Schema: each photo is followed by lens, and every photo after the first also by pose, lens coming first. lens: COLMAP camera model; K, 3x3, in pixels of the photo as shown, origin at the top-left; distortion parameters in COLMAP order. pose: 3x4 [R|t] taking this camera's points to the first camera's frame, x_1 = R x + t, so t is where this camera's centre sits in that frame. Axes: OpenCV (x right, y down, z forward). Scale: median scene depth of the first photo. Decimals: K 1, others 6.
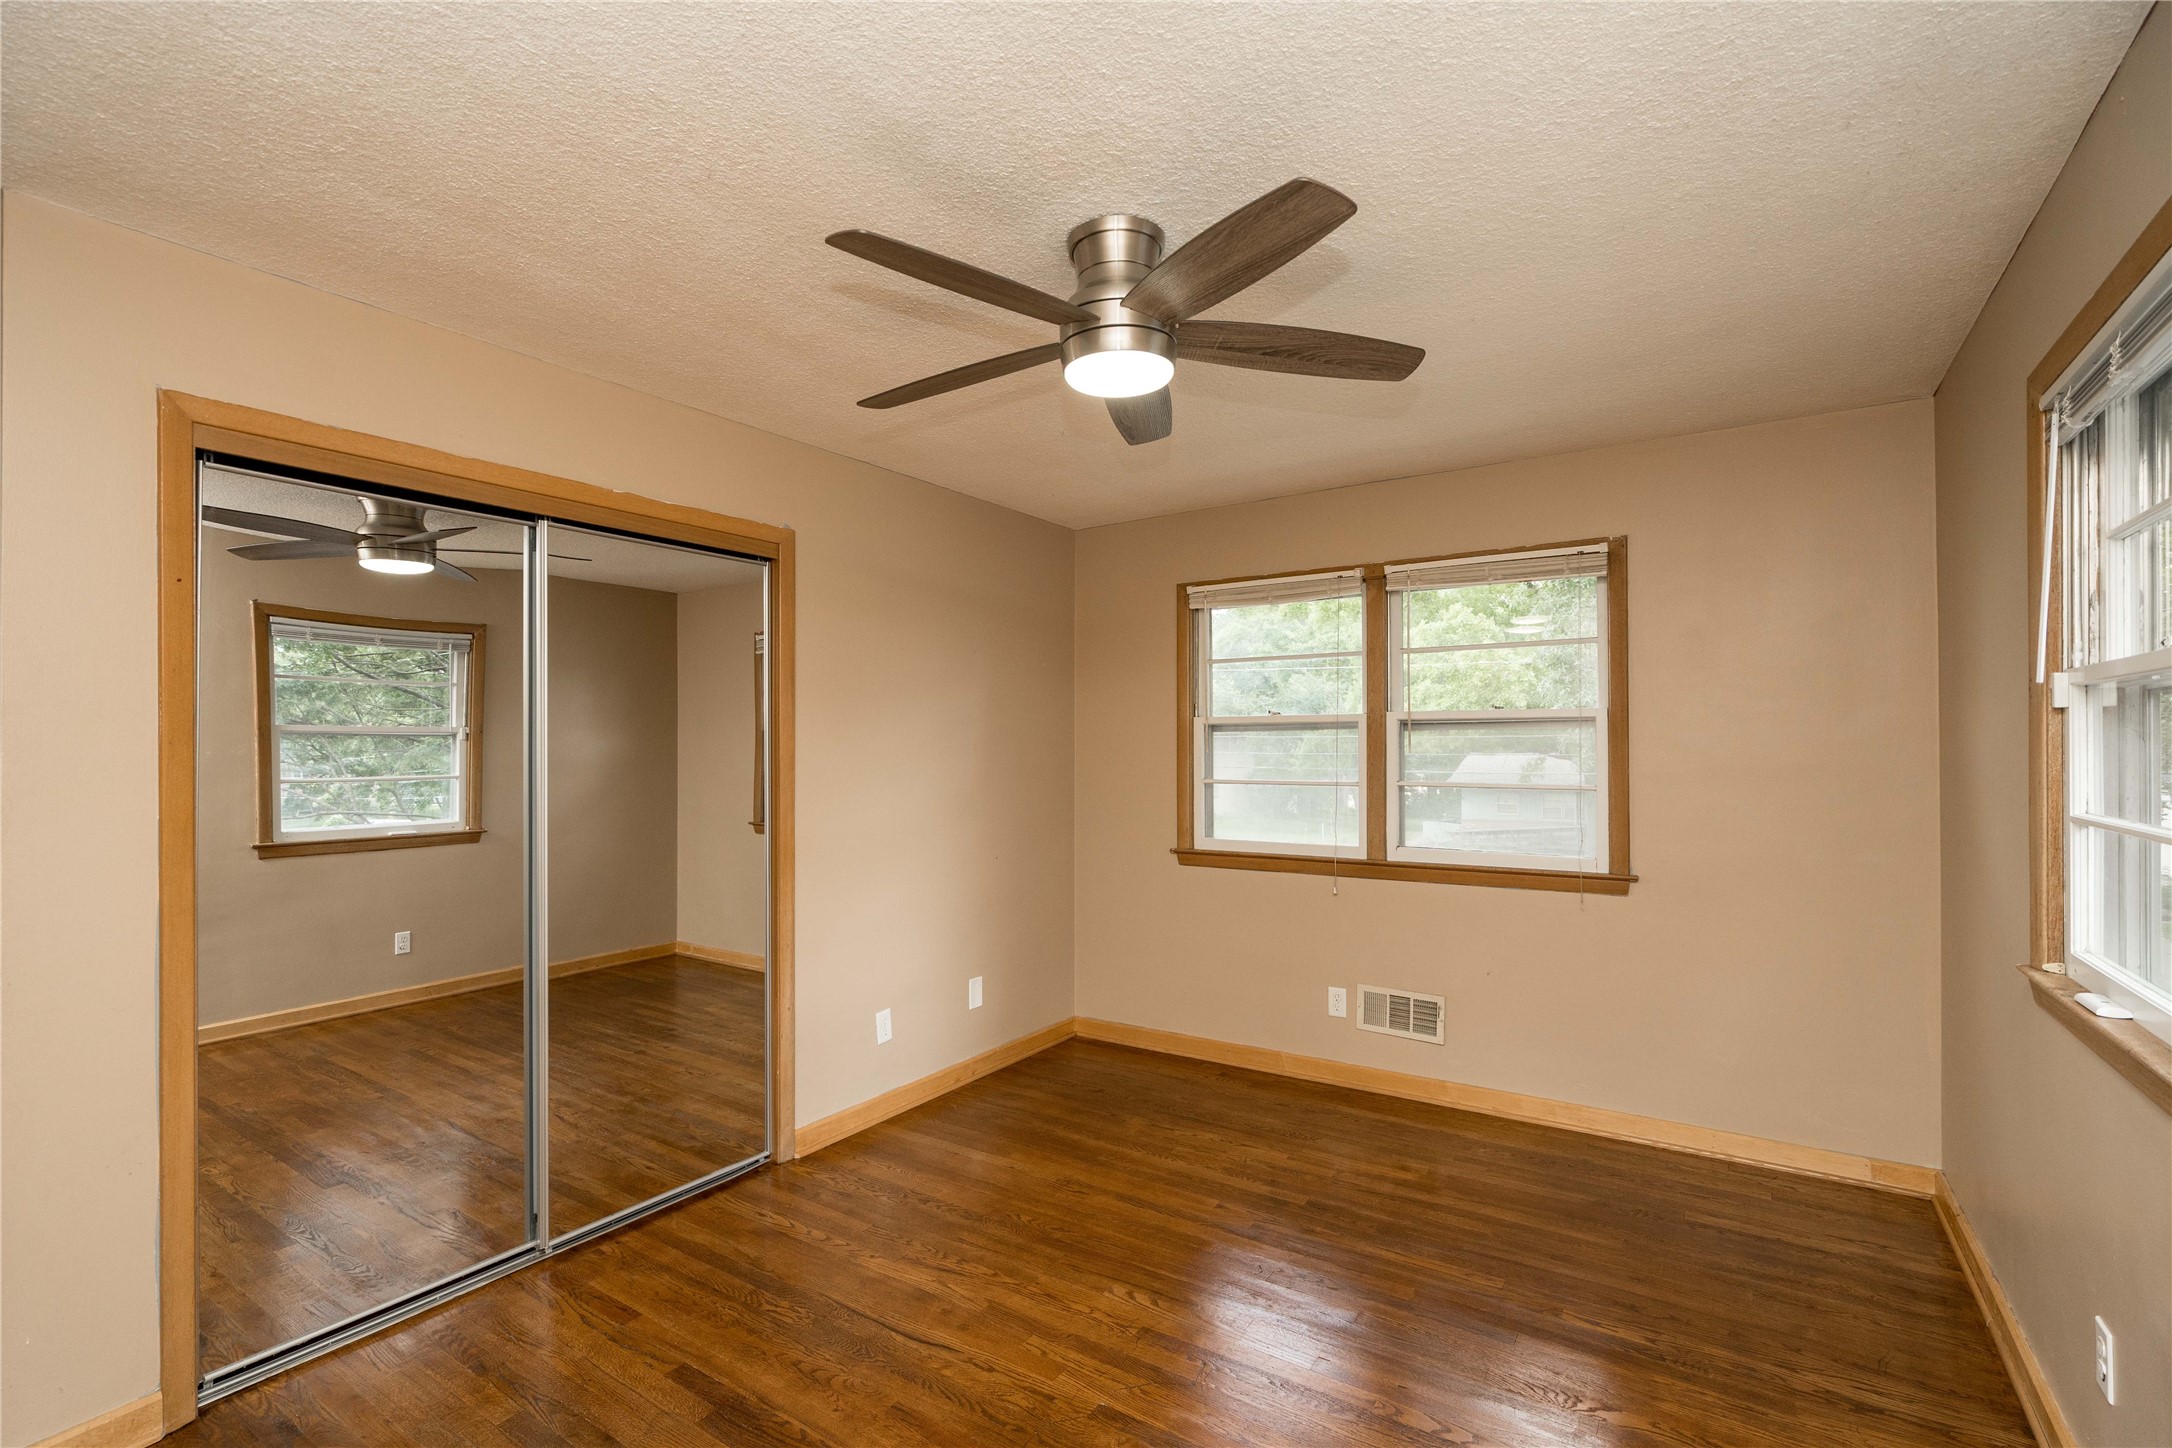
lens RADIAL K [[989.6, 0, 1074.6], [0, 989.6, 728.2], [0, 0, 1]] dist [-0.007810, 0.002200]
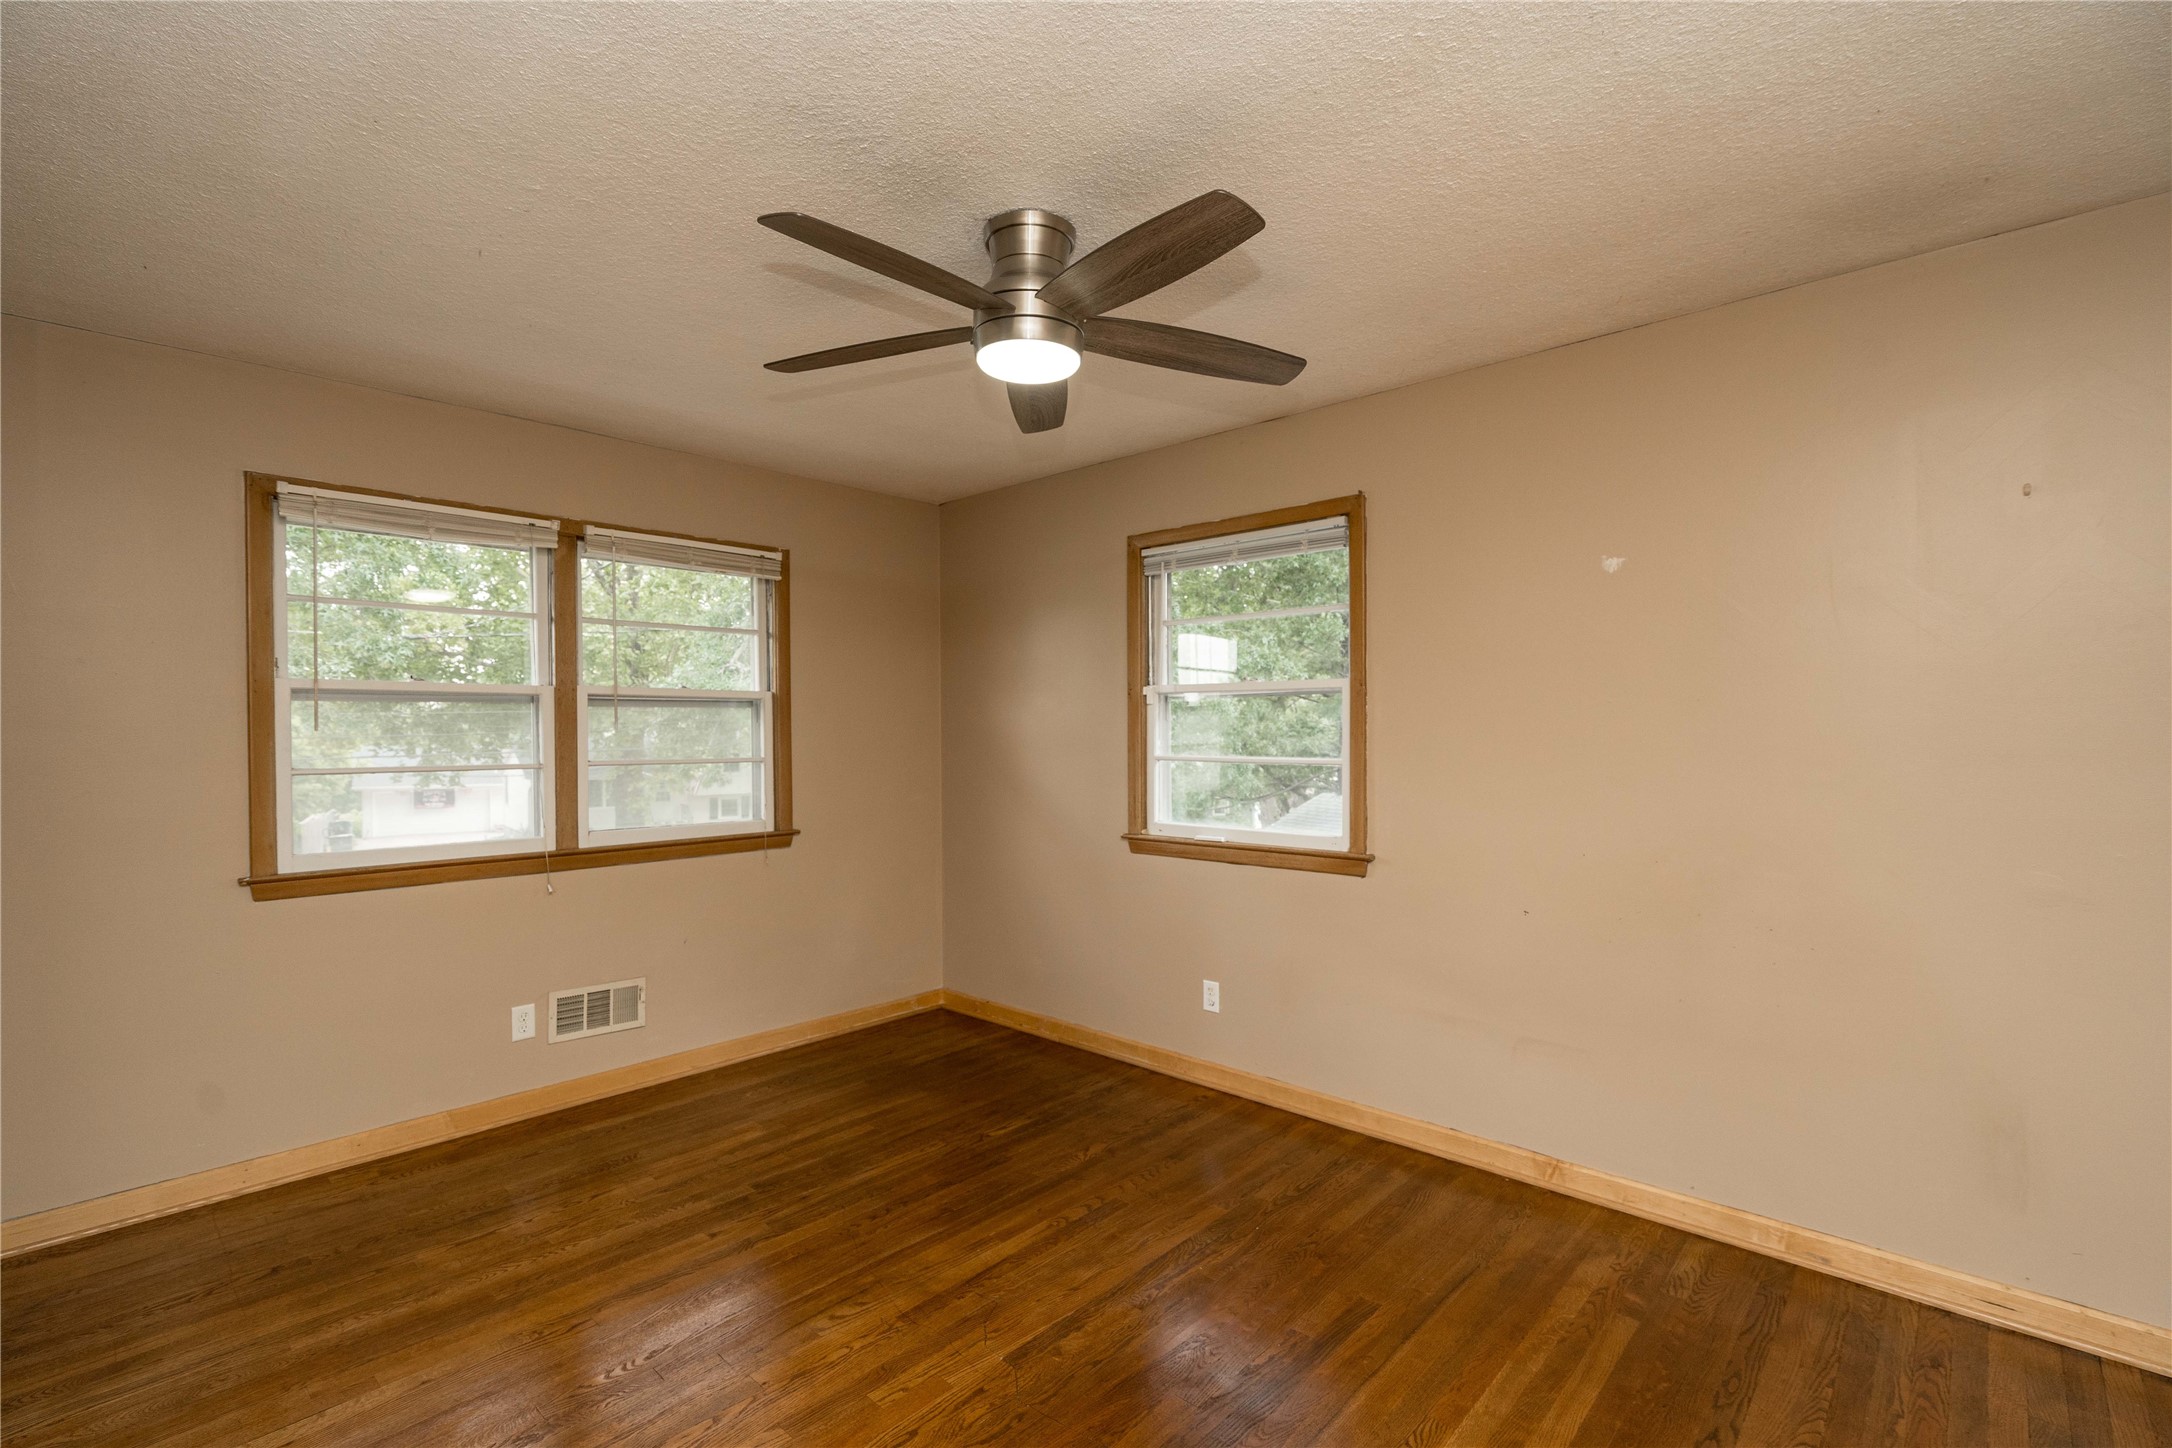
lens RADIAL K [[989.6, 0, 1076.0], [0, 989.6, 726.2], [0, 0, 1]] dist [-0.007810, 0.002200]
pose [[0.147313, 0.005739, 0.989073, -0.523718], [-0.016816, 0.999853, -0.003297, 0.016928], [-0.988947, -0.016147, 0.147388, 0.419801]]
